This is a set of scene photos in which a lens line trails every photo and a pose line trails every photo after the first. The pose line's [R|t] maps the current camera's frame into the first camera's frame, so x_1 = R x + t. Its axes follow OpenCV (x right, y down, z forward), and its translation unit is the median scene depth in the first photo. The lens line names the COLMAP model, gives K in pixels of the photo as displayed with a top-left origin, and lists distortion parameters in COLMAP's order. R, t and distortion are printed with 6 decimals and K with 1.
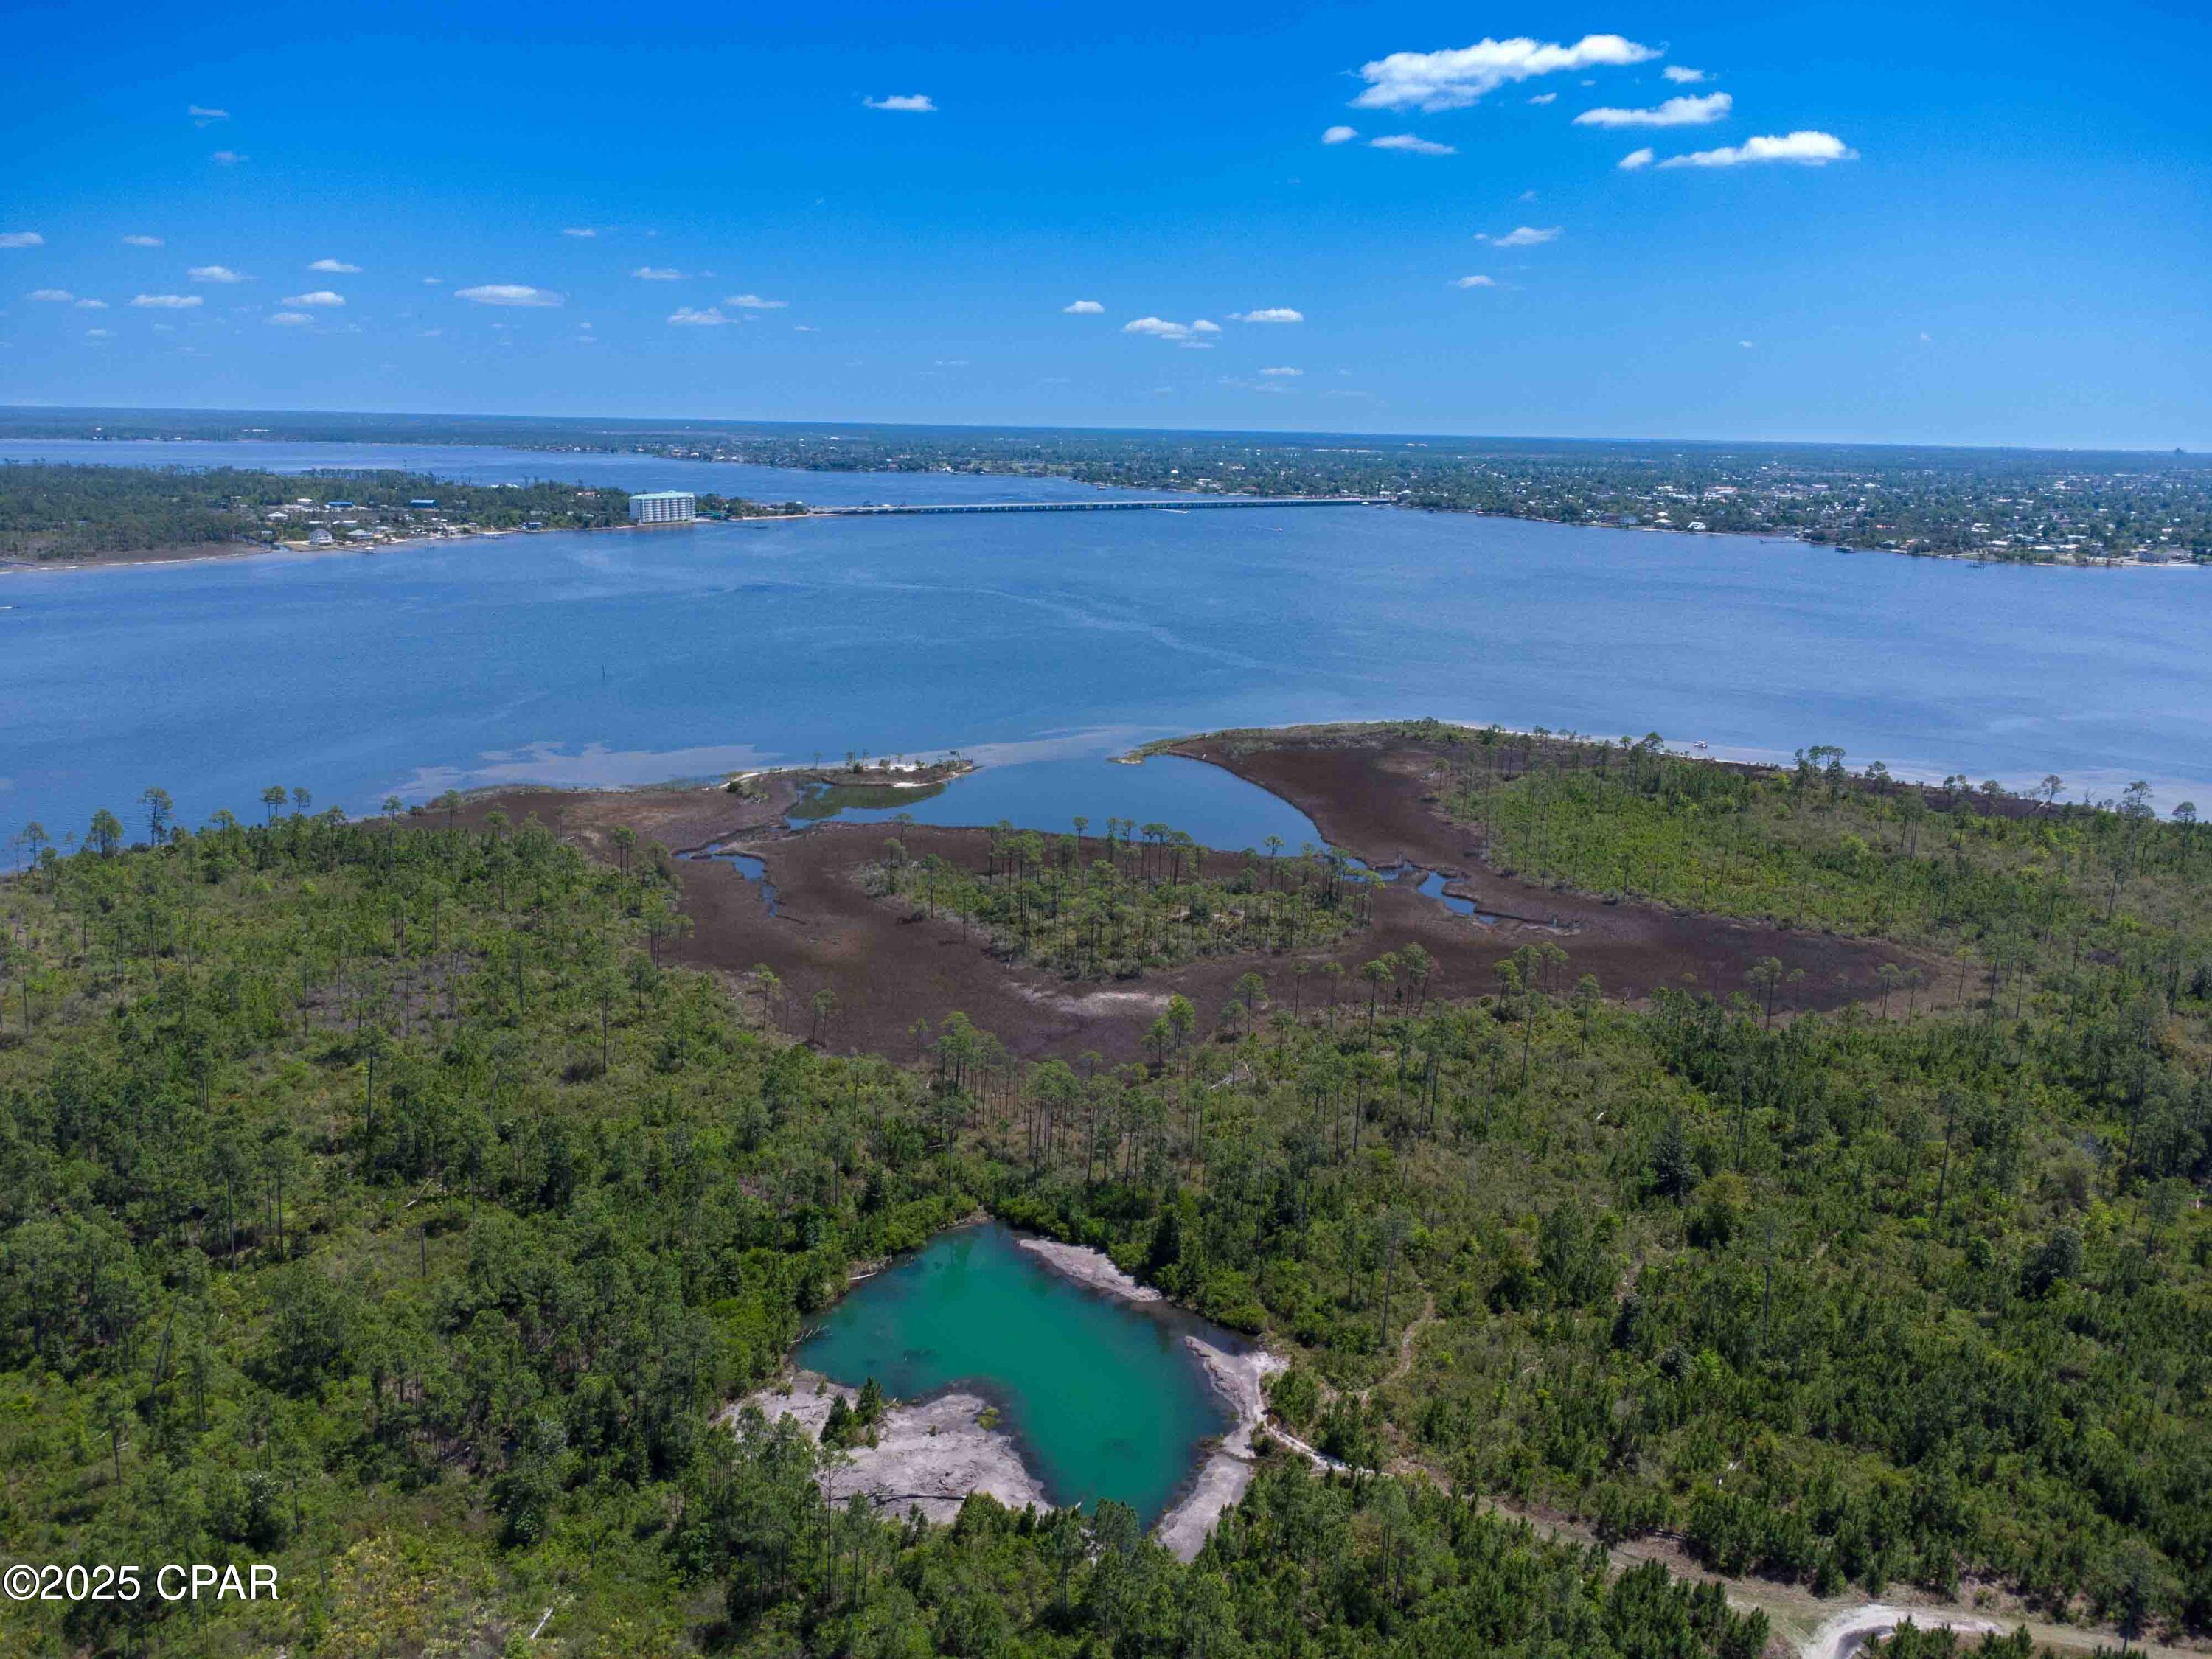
lens RADIAL K [[1571.0, 0, 1109.9], [0, 1571.0, 842.4], [0, 0, 1]] dist [0.003116, -0.003409]
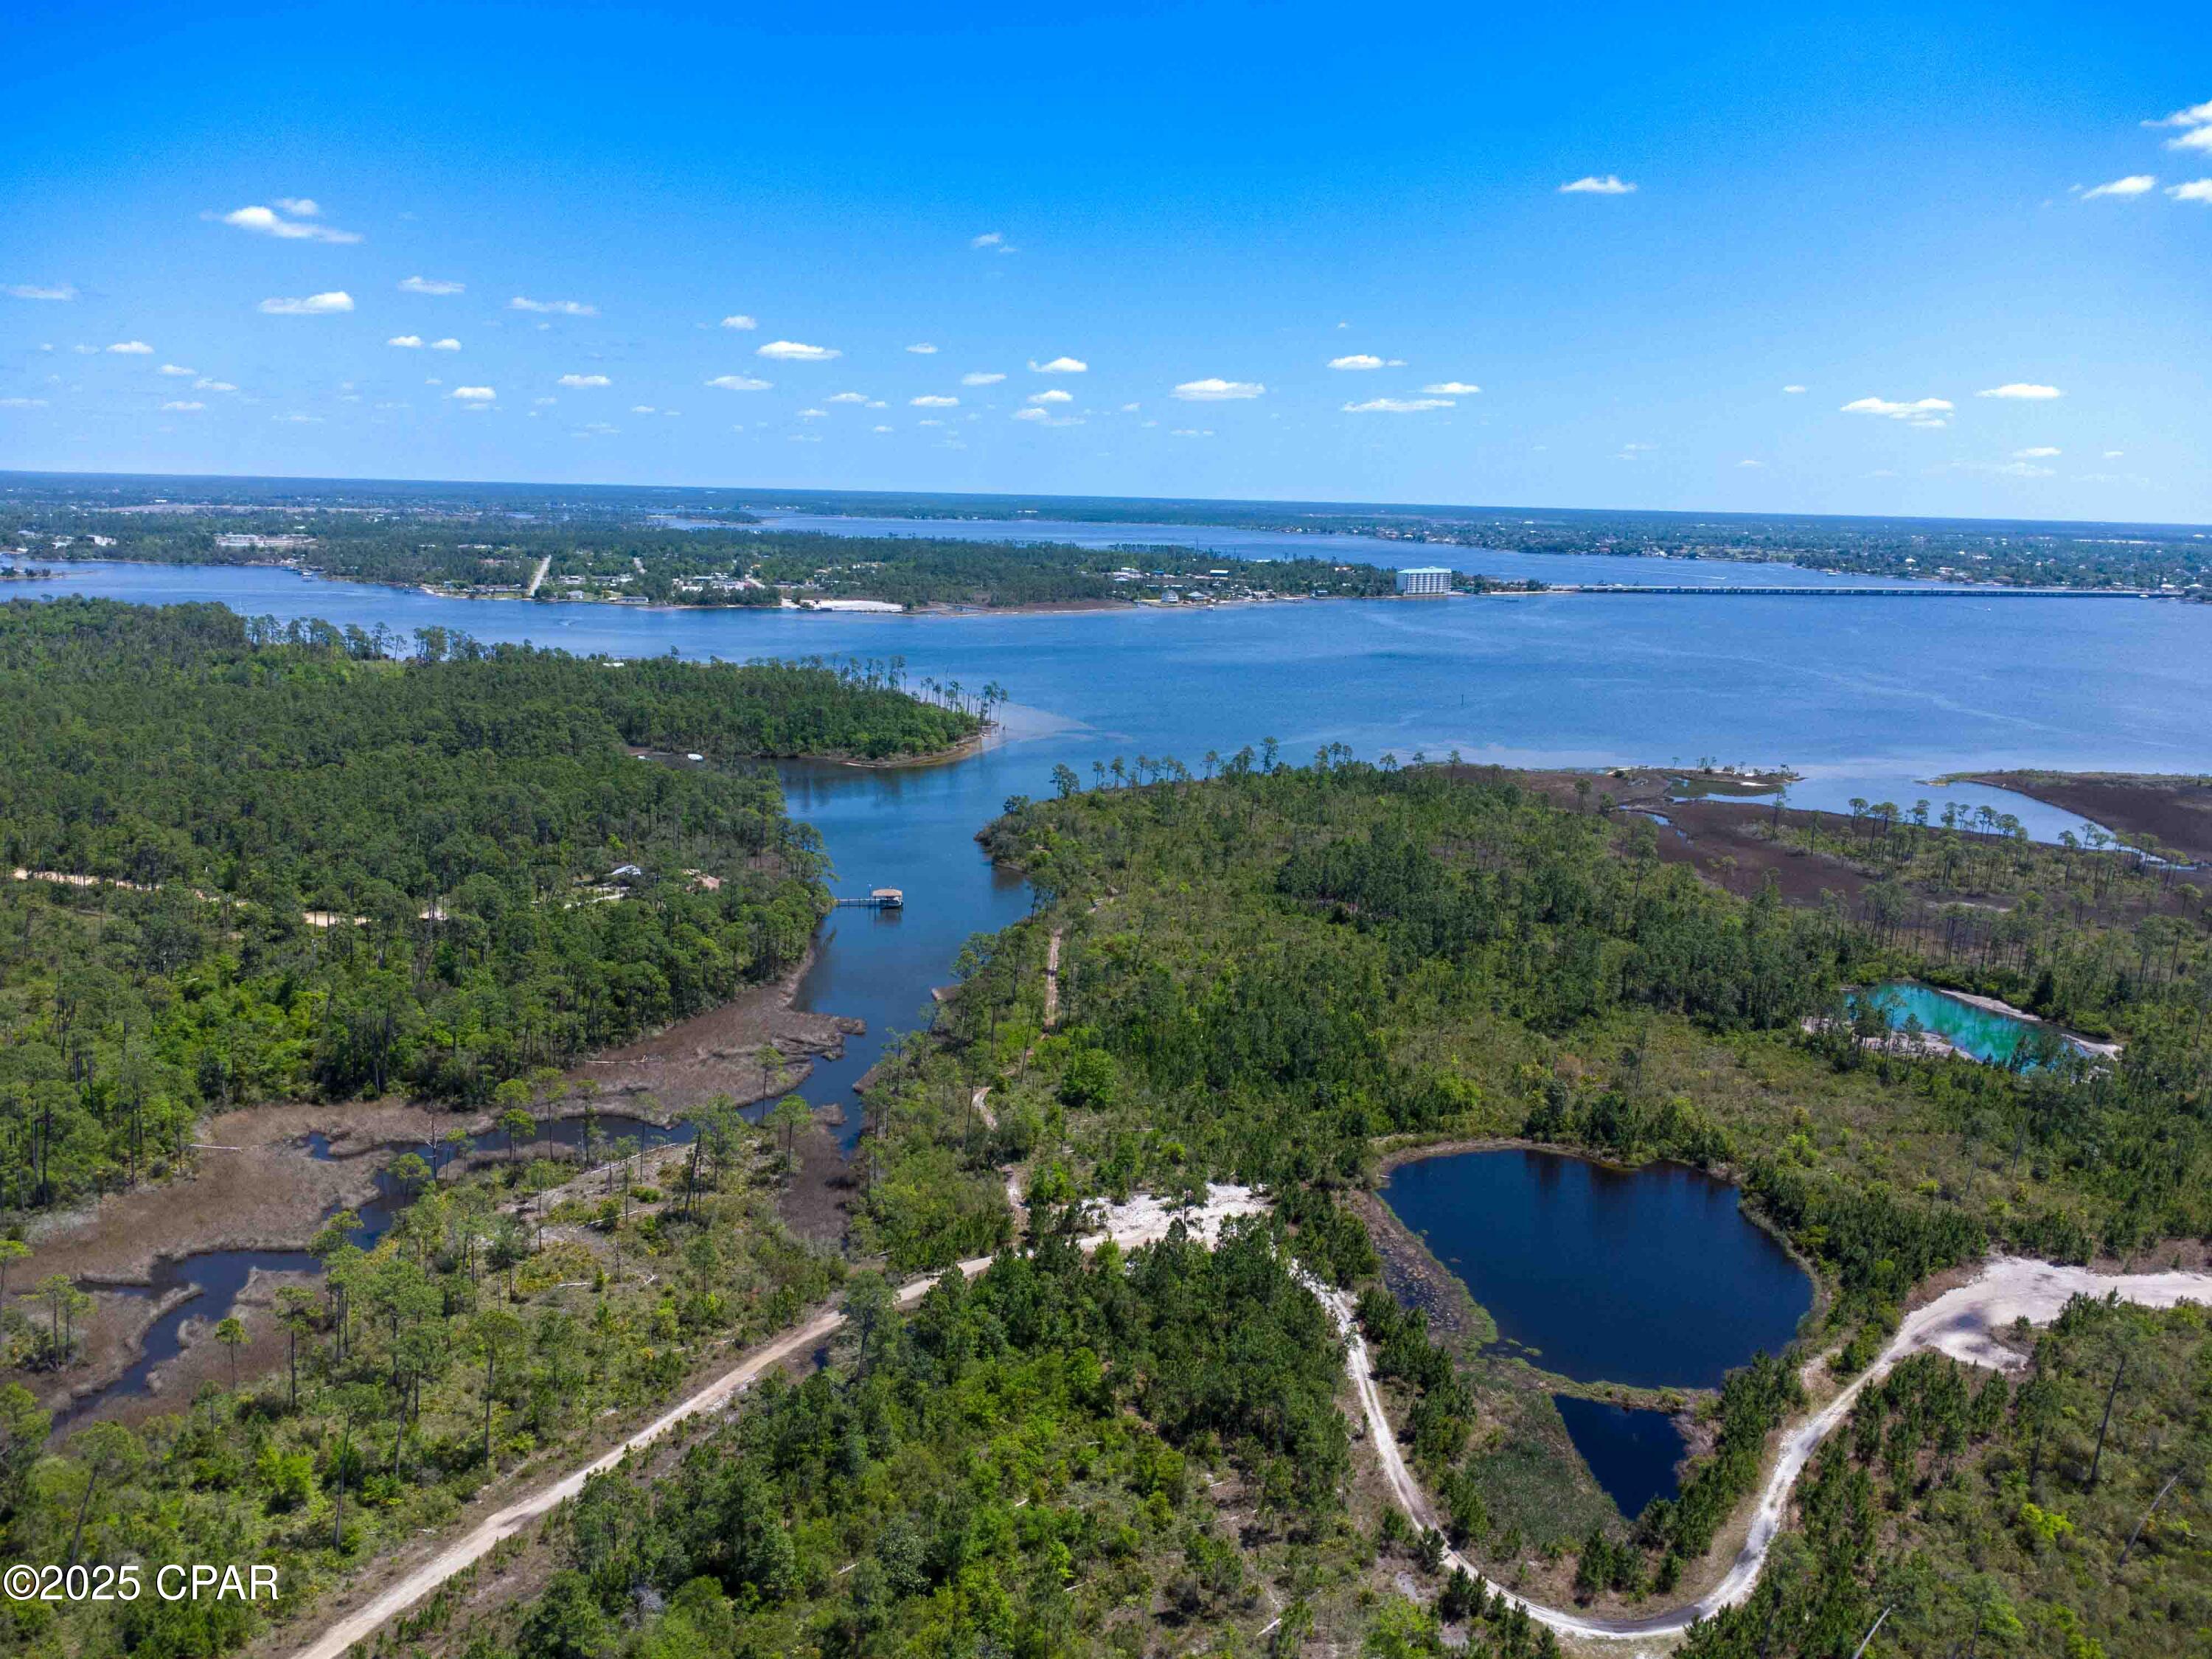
lens RADIAL K [[1596.1, 0, 1096.3], [0, 1596.1, 817.6], [0, 0, 1]] dist [-0.002375, -0.005638]
pose [[0.916246, 0.081030, -0.392335, -0.026917], [-0.107778, 0.993082, -0.046597, 0.027334], [0.385845, 0.084980, 0.918641, -0.103946]]
